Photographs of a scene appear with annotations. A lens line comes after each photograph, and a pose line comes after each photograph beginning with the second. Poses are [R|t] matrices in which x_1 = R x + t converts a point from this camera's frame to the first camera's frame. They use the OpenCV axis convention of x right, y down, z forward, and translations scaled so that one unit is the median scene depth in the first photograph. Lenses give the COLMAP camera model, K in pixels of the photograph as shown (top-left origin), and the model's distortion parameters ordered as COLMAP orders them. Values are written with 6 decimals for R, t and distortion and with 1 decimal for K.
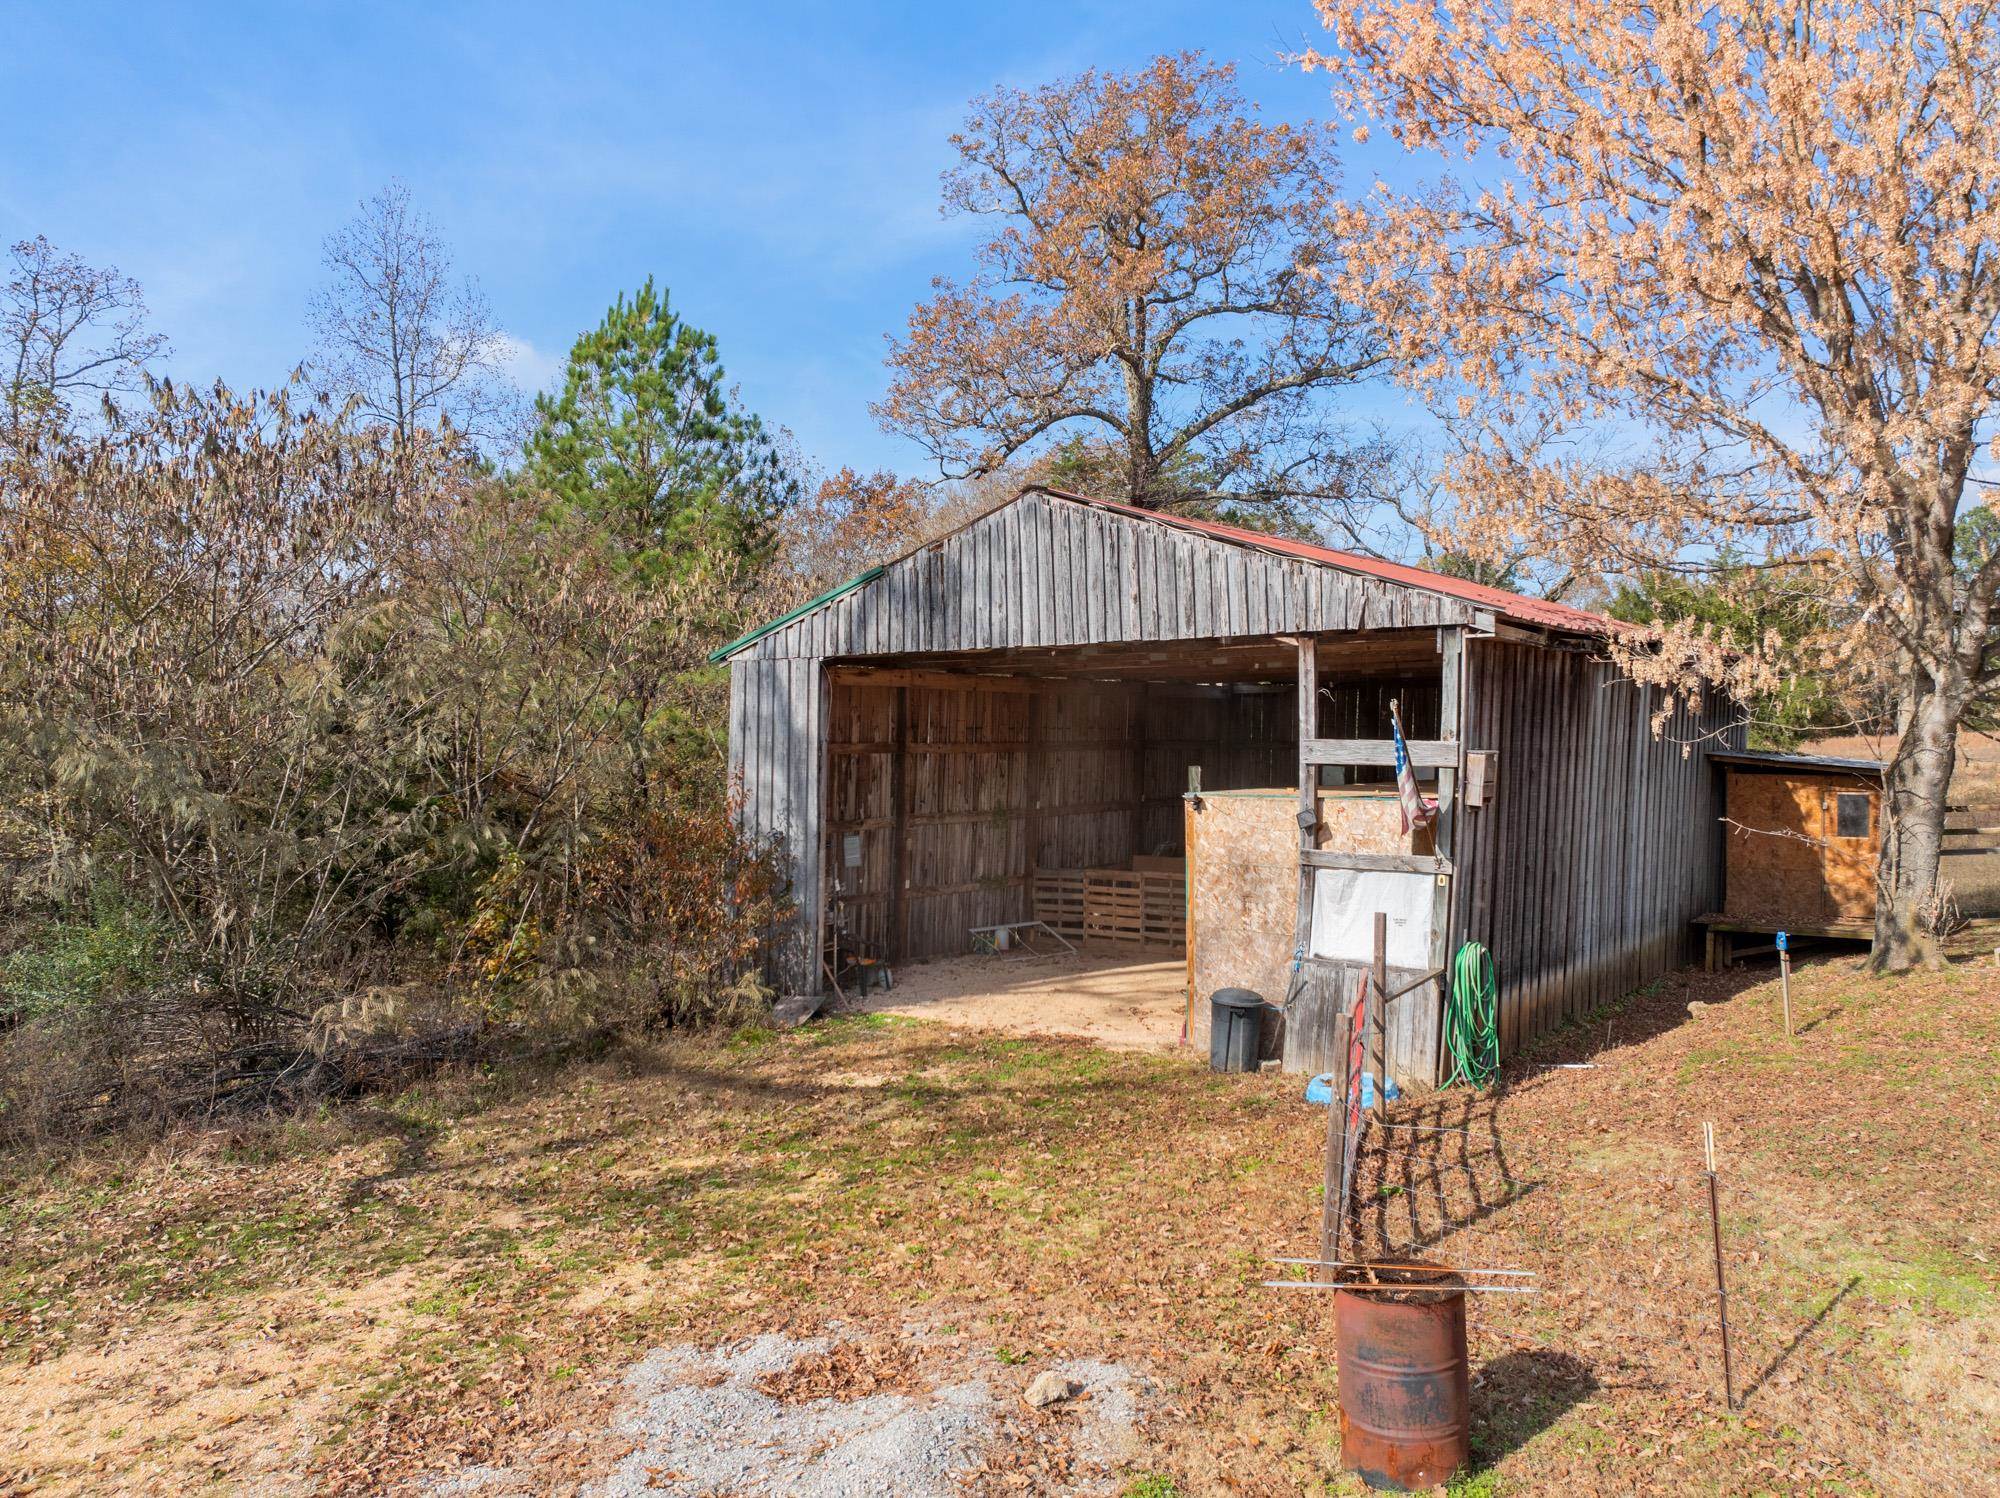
lens RADIAL K [[1416.6, 0, 1005.0], [0, 1416.6, 772.9], [0, 0, 1]] dist [-0.066987, 0.045419]
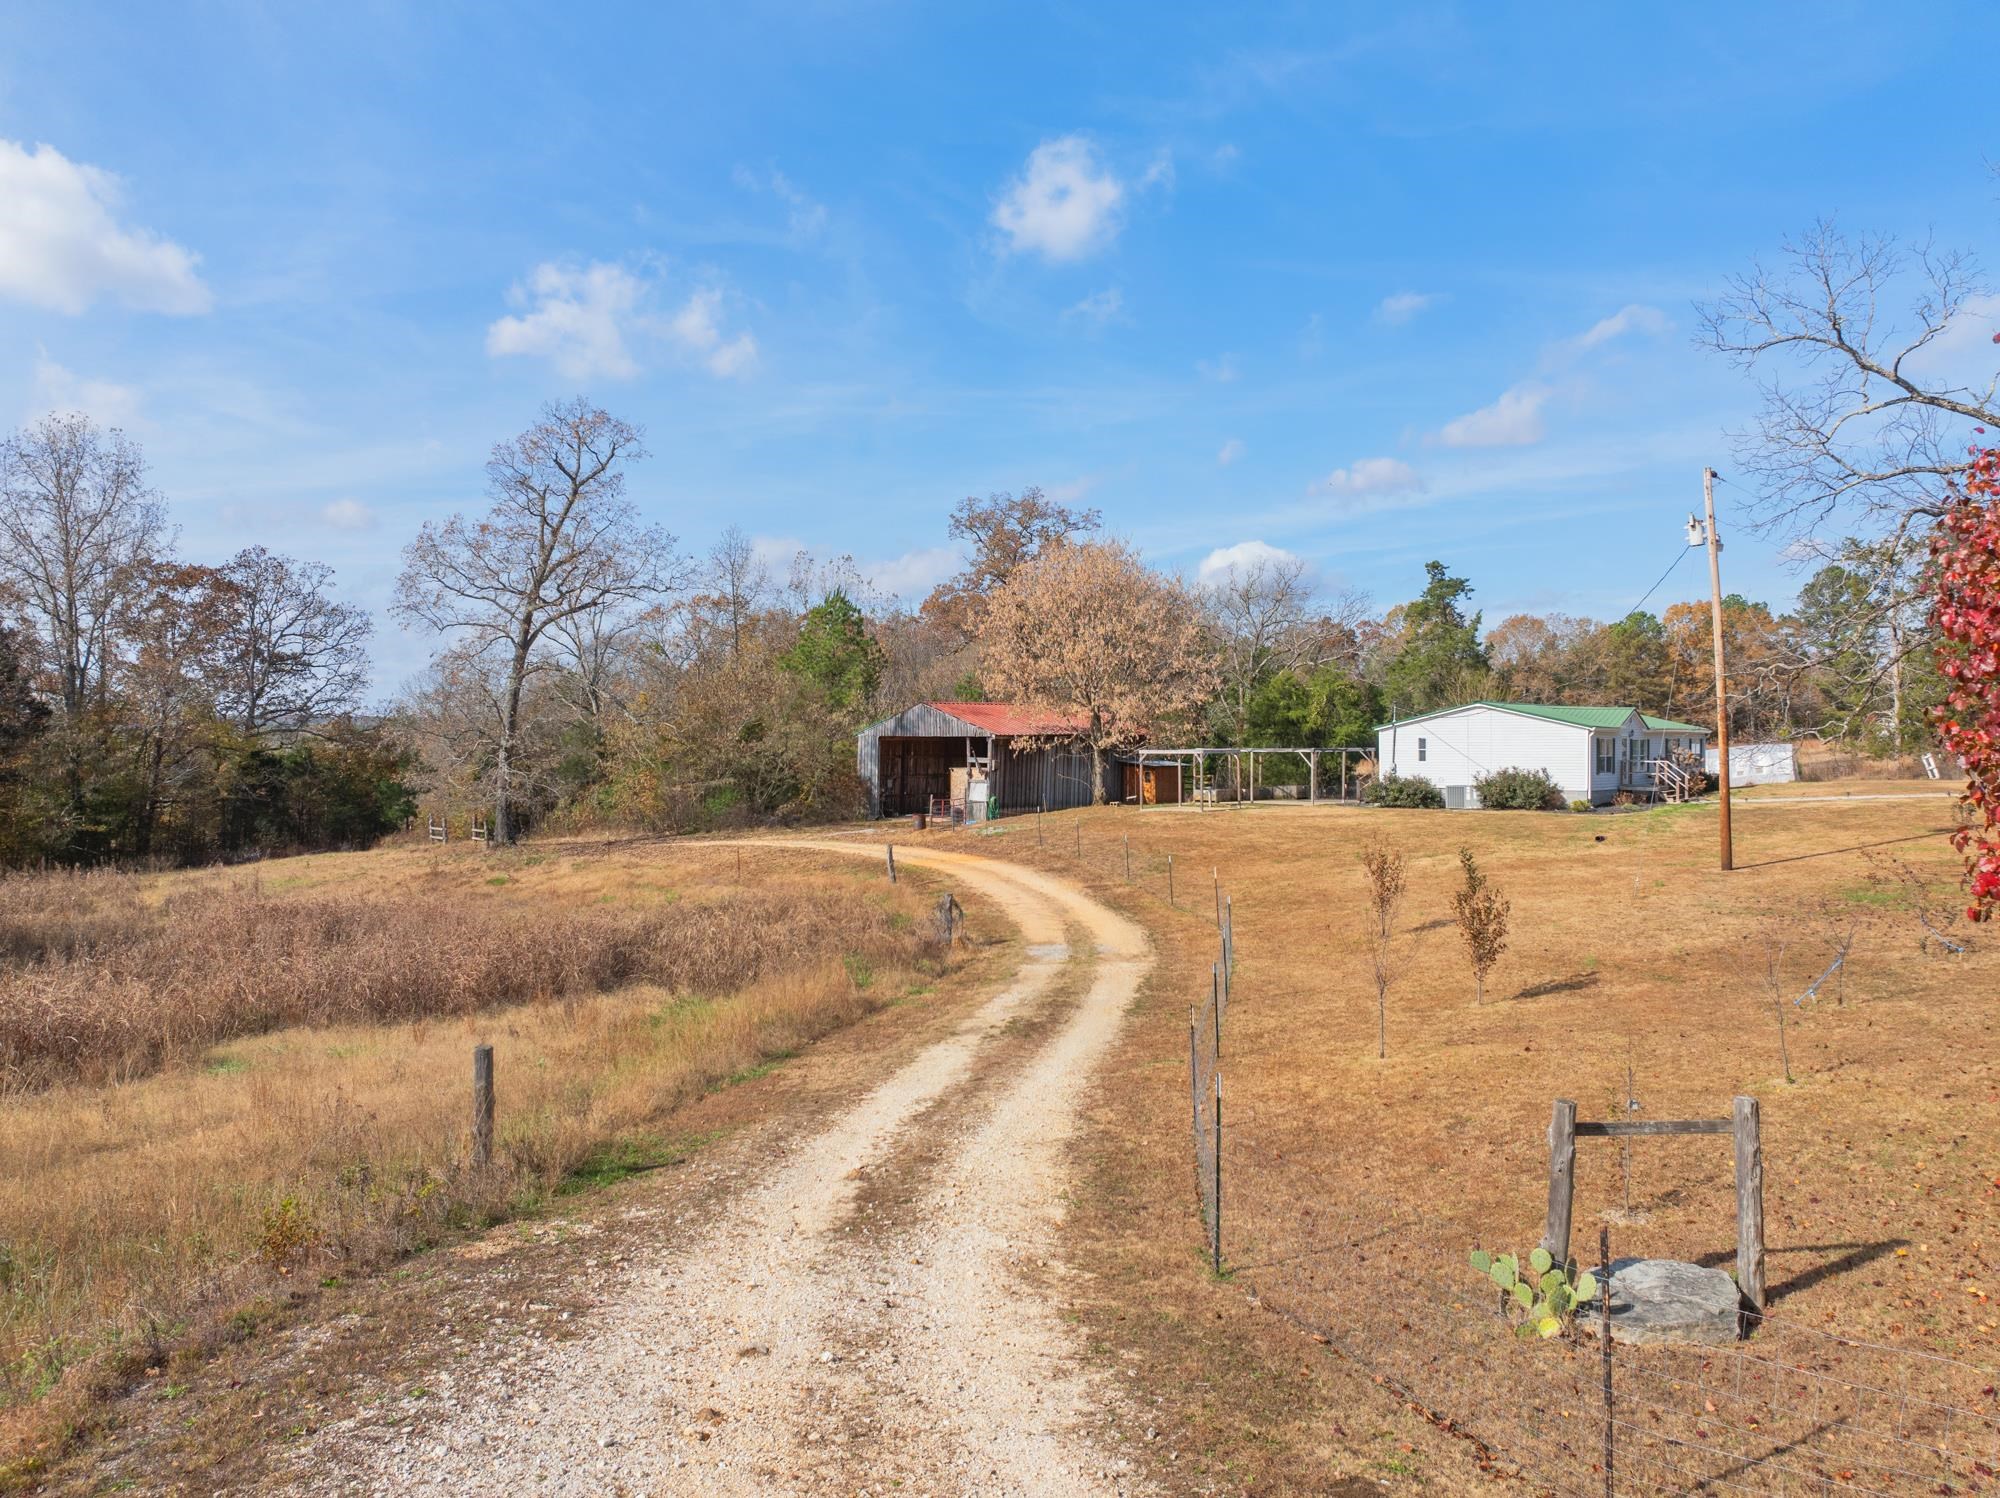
lens RADIAL K [[1443.6, 0, 1000.0], [0, 1443.6, 749.0], [0, 0, 1]] dist [-0.038260, 0.004915]
pose [[0.993765, 0.007003, -0.111273, 0.664361], [-0.007911, 0.999939, -0.007721, -0.010882], [0.111212, 0.008553, 0.993760, -3.041160]]
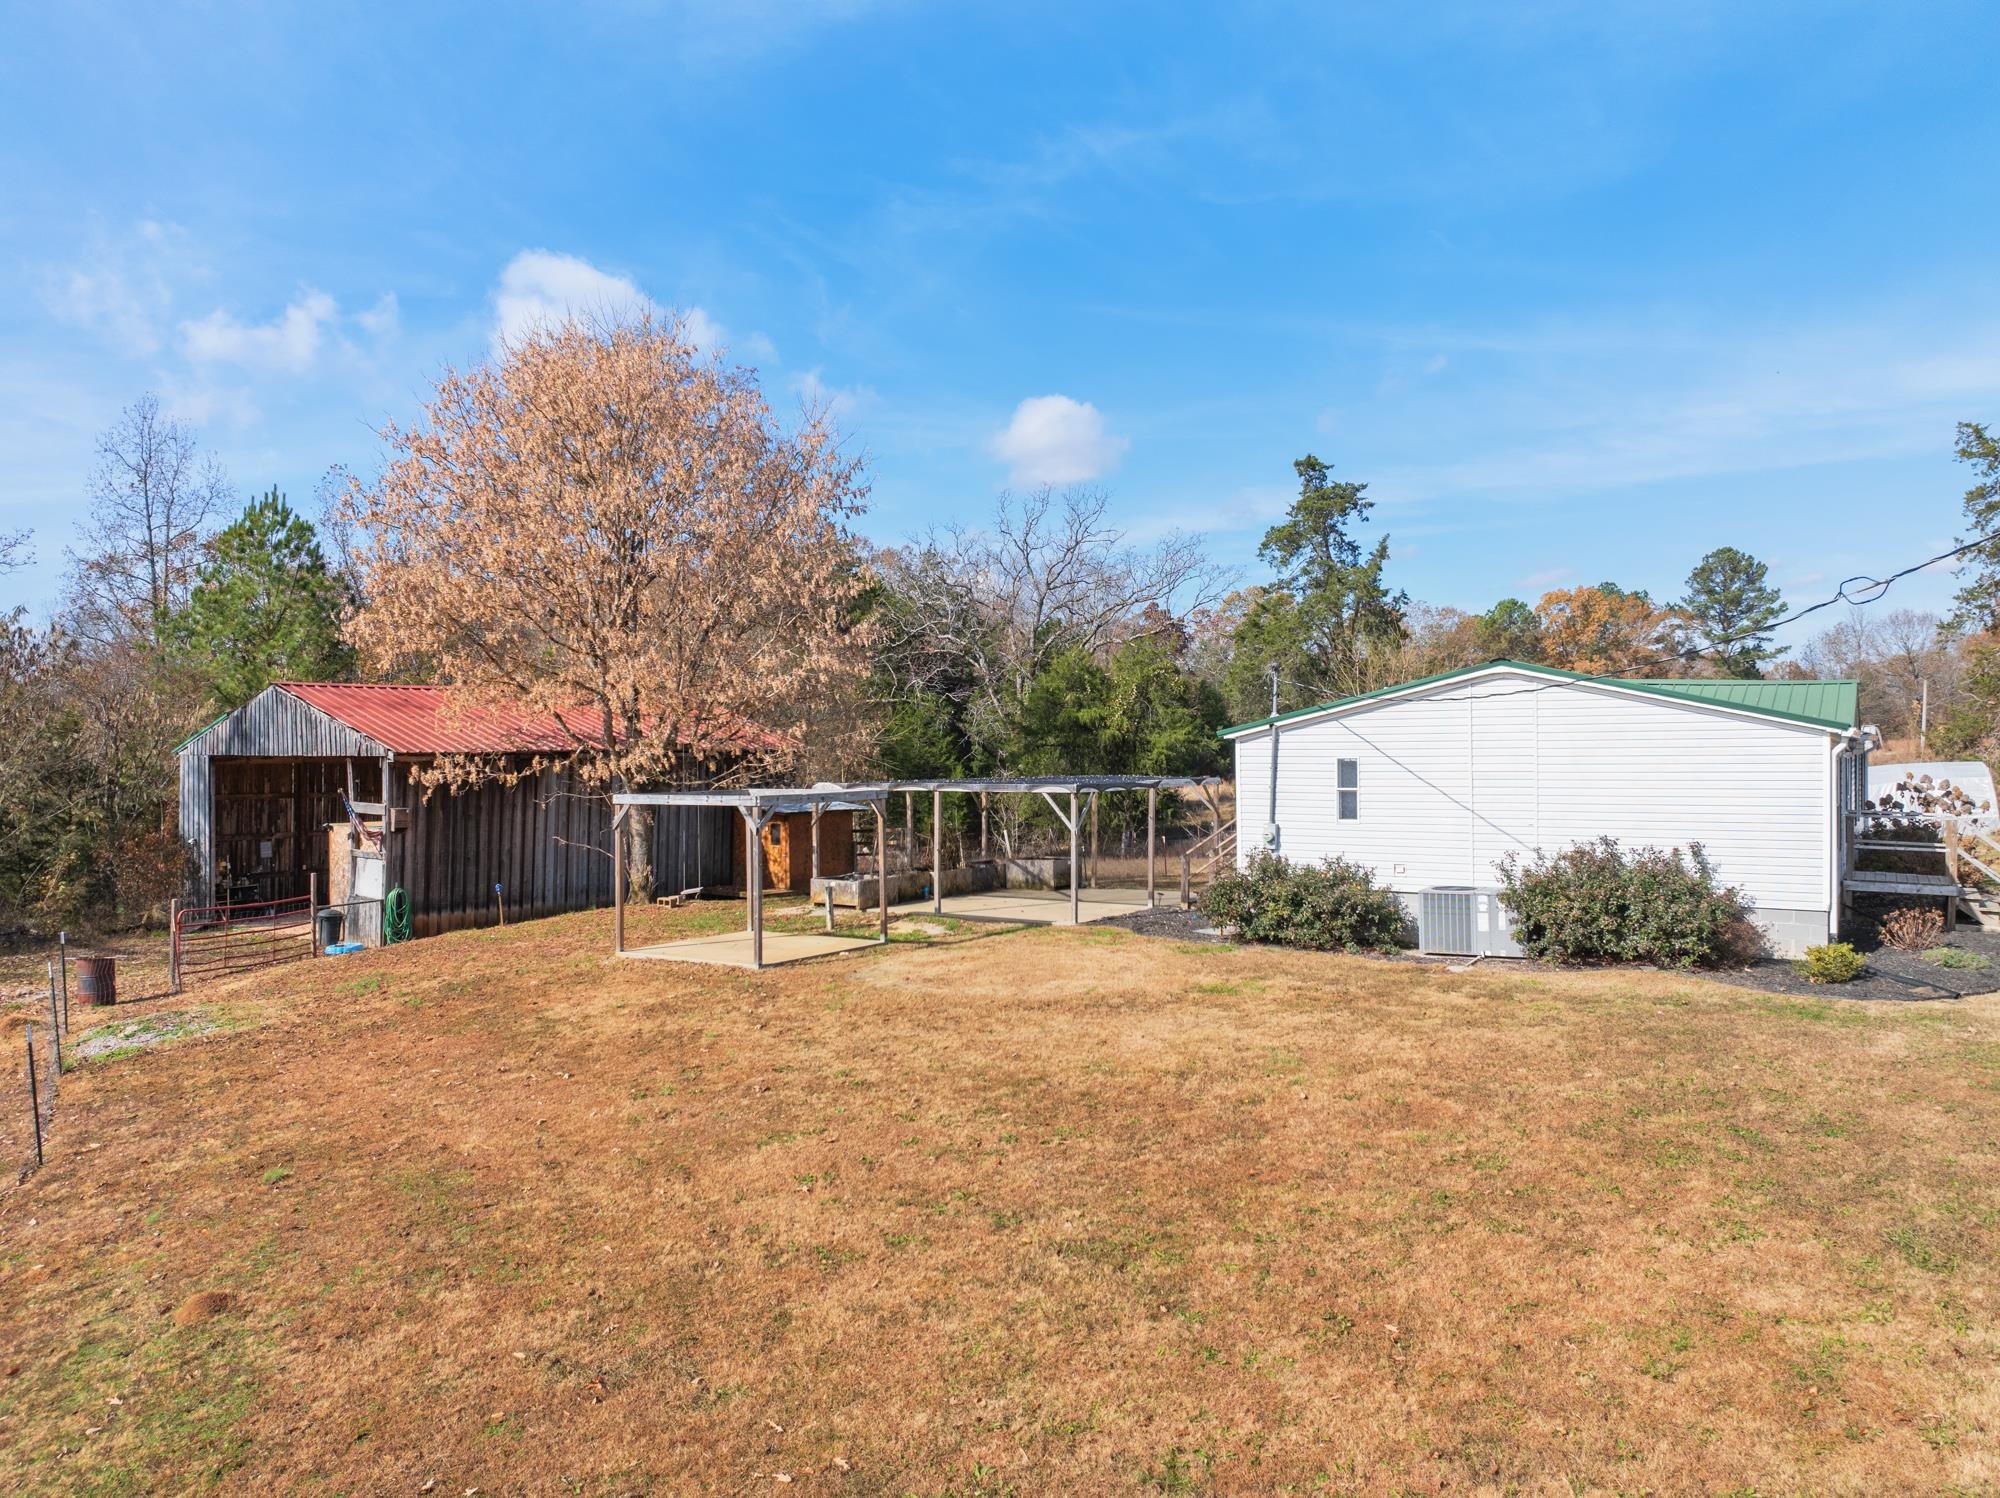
lens RADIAL K [[1416.6, 0, 1005.0], [0, 1416.6, 772.9], [0, 0, 1]] dist [-0.066987, 0.045419]
pose [[0.999990, 0.001489, 0.004196, 0.944240], [-0.001497, 0.999997, 0.001994, -0.057214], [-0.004193, -0.002000, 0.999989, -0.963666]]
